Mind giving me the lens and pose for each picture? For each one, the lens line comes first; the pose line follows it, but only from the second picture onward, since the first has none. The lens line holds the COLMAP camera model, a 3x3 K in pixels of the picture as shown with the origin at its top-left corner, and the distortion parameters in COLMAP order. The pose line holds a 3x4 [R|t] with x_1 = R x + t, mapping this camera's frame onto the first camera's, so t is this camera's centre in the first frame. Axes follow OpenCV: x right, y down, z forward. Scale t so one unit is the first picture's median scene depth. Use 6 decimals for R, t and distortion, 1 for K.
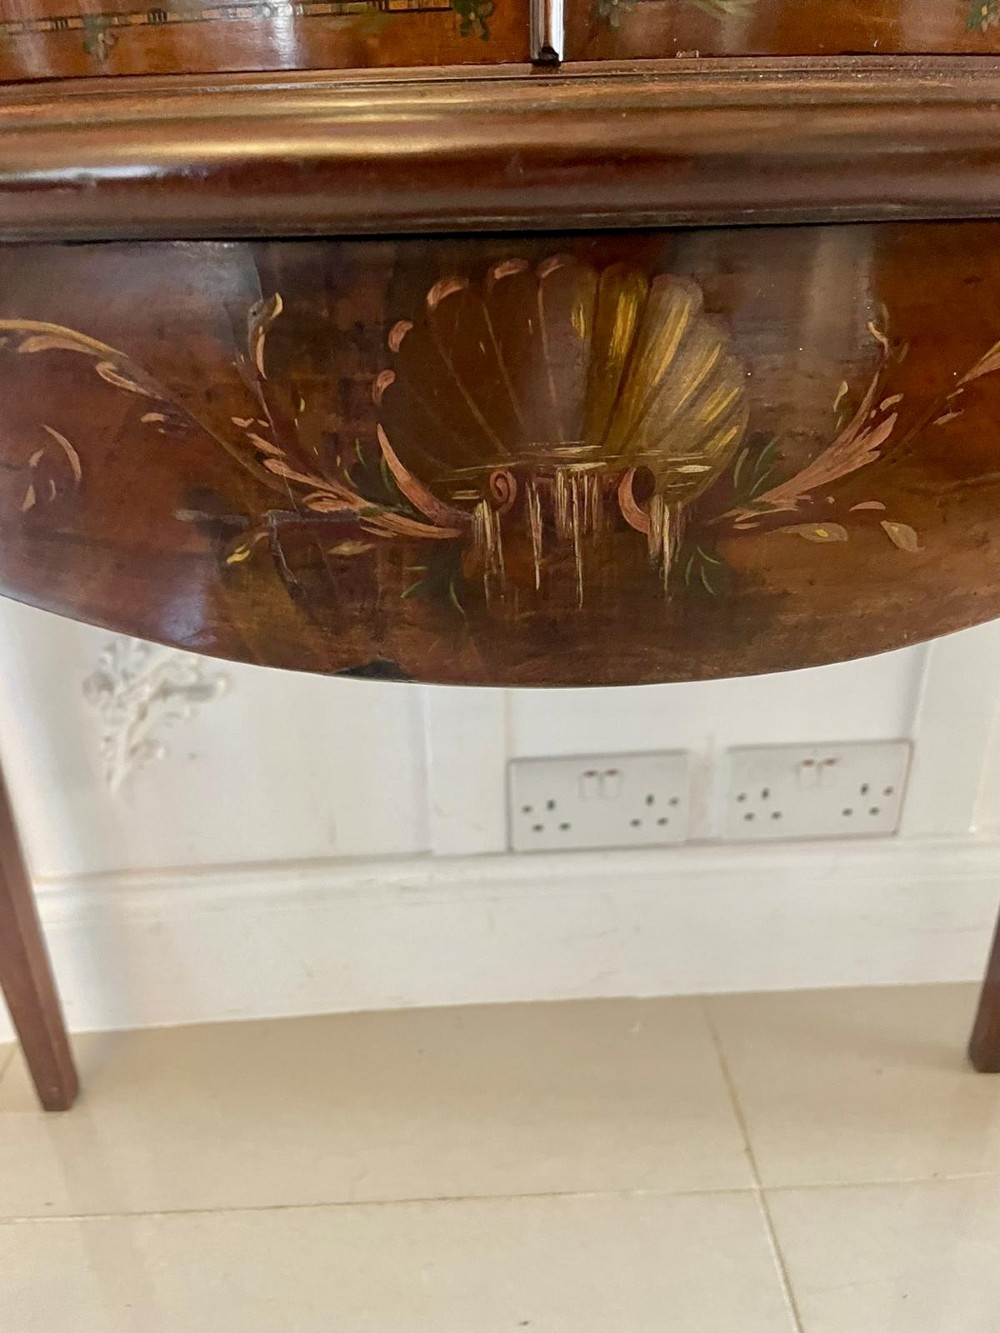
lens RADIAL K [[1015.1, 0, 493.9], [0, 1015.1, 671.5], [0, 0, 1]] dist [0.031172, -0.003567]
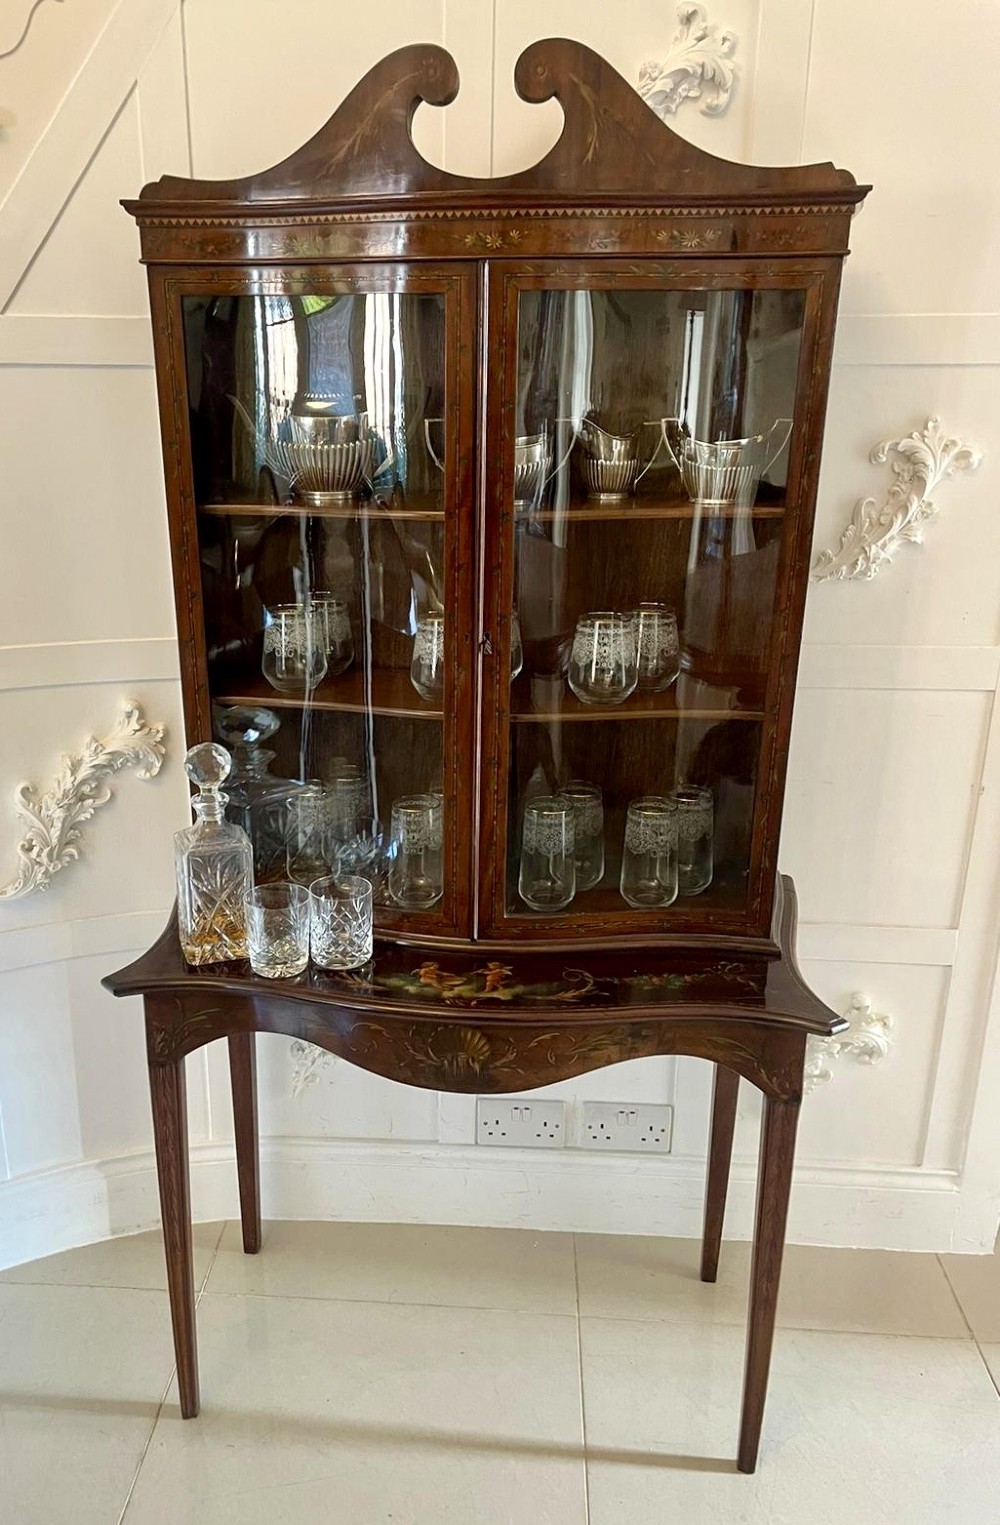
lens RADIAL K [[1166.5, 0, 434.5], [0, 1166.5, 760.0], [0, 0, 1]] dist [0.045067, -0.049787]
pose [[0.993180, 0.059008, -0.100557, 0.340938], [-0.075399, 0.982915, -0.167906, -0.498189], [0.088931, 0.174343, 0.980661, -4.011575]]
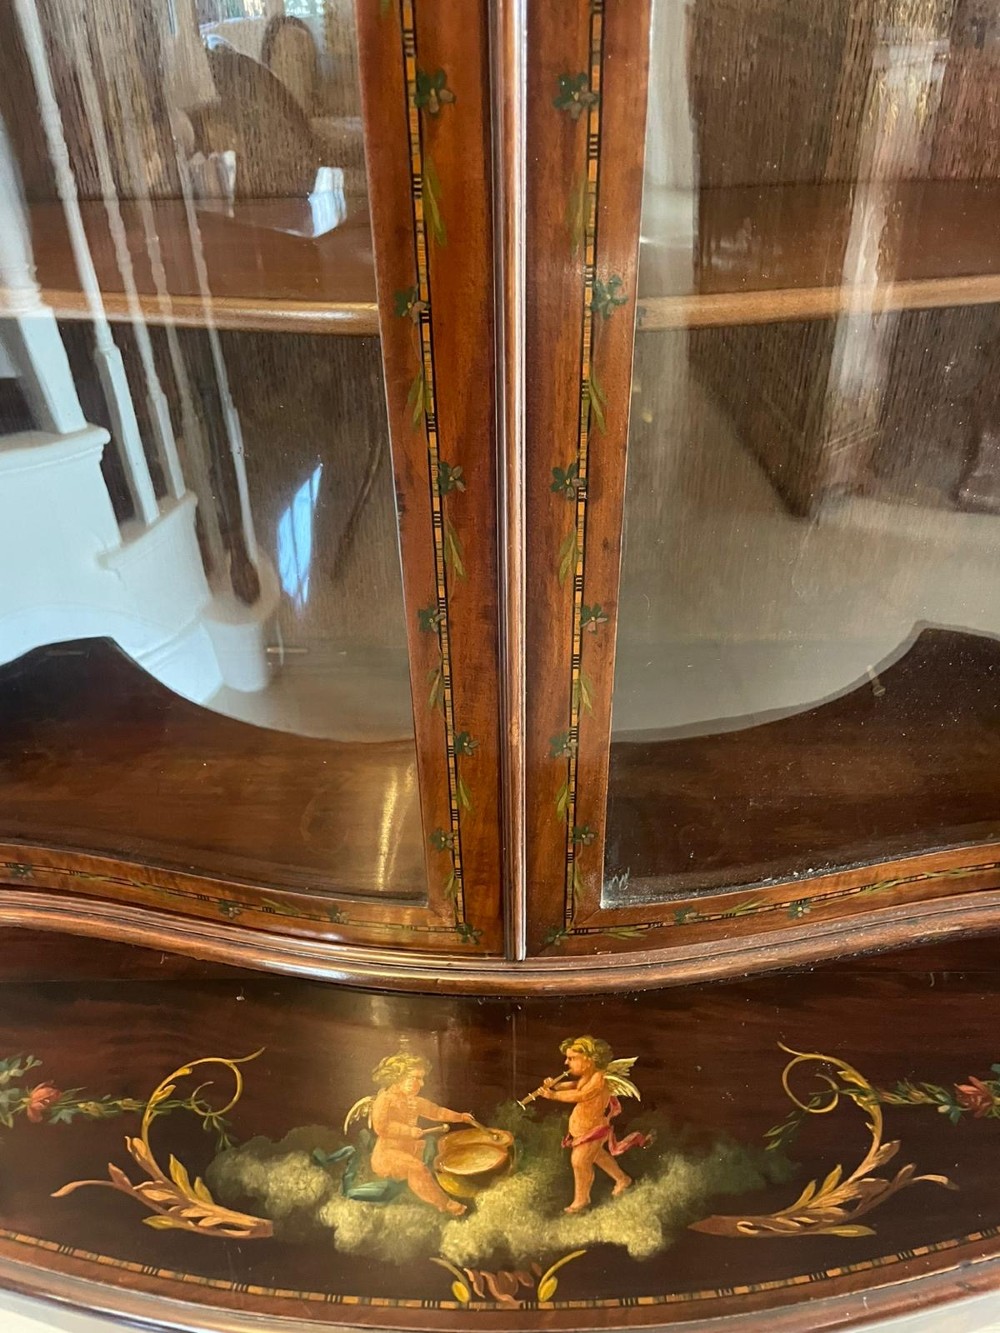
lens RADIAL K [[1000.9, 0, 507.0], [0, 1000.9, 667.5], [0, 0, 1]] dist [0.115124, -0.190890]
pose [[0.999895, 0.014031, -0.003735, 0.038195], [-0.013581, 0.994768, 0.101254, -1.205062], [0.005136, -0.101193, 0.994854, -0.525238]]
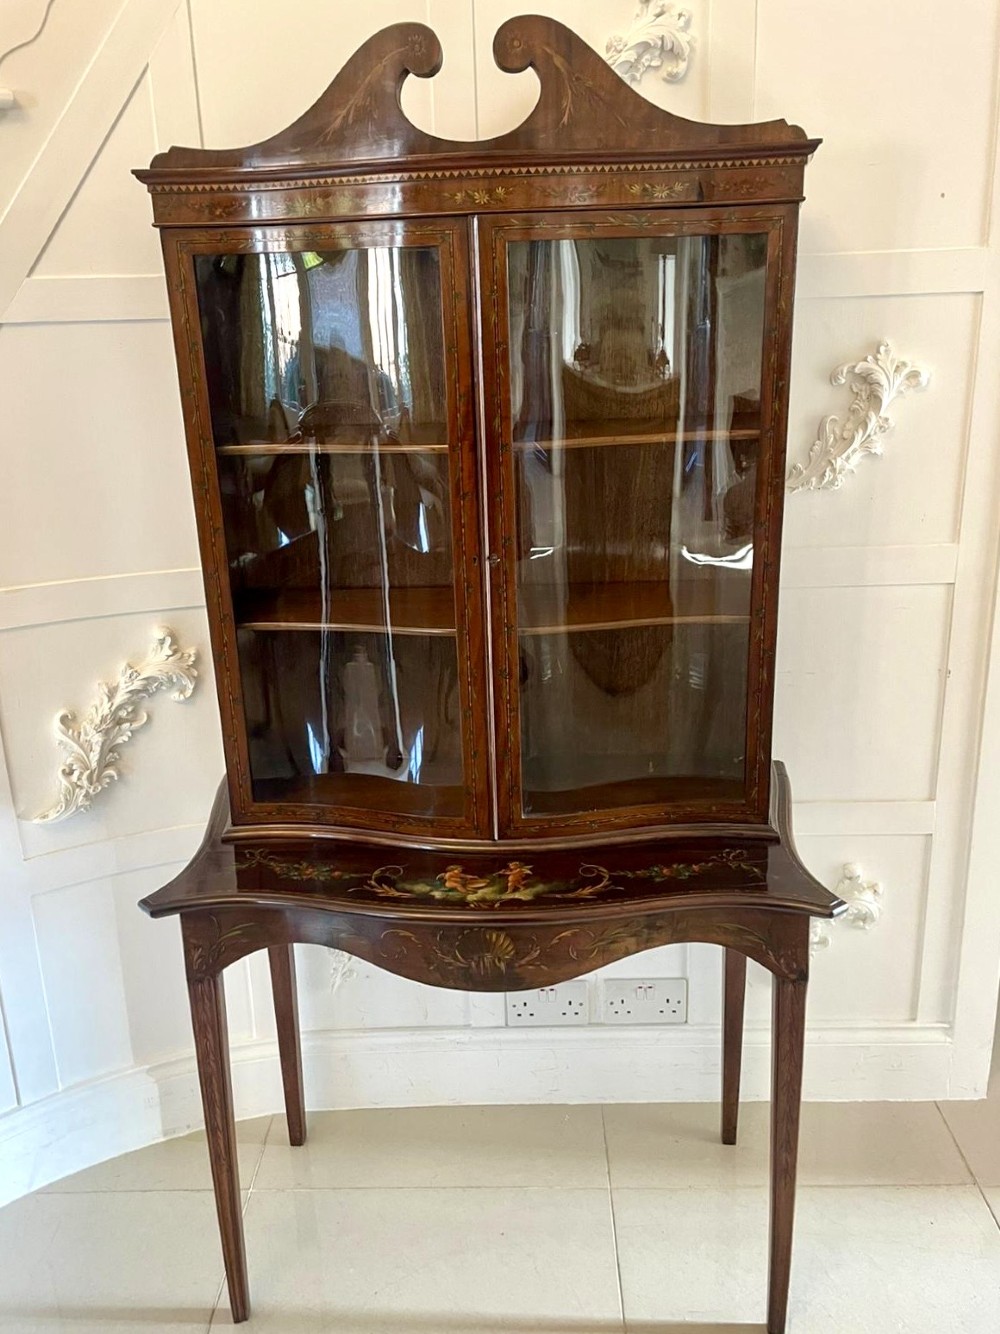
lens RADIAL K [[1027.3, 0, 499.4], [0, 1027.3, 595.9], [0, 0, 1]] dist [0.045787, -0.048348]
pose [[0.998244, 0.008770, -0.058589, 0.337789], [-0.021417, 0.975515, -0.218889, -0.654768], [0.055234, 0.219759, 0.973989, -3.767290]]
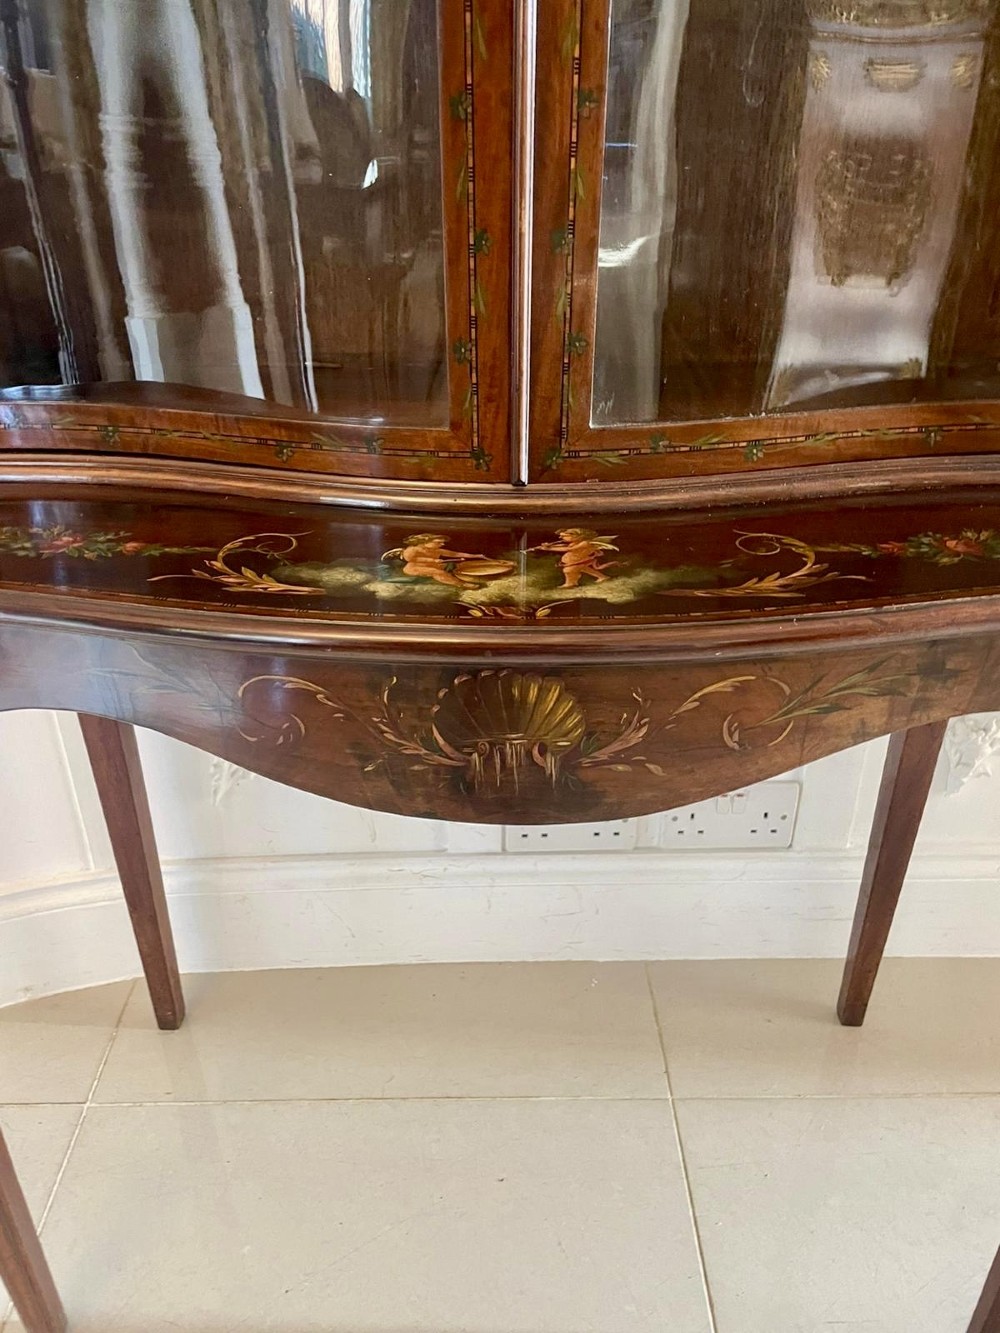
lens RADIAL K [[1002.5, 0, 498.2], [0, 1002.5, 679.2], [0, 0, 1]] dist [0.086261, -0.117340]
pose [[0.999493, 0.030020, -0.010596, 0.043195], [-0.029550, 0.998678, 0.042064, -0.304652], [0.011845, -0.041730, 0.999059, -0.924228]]
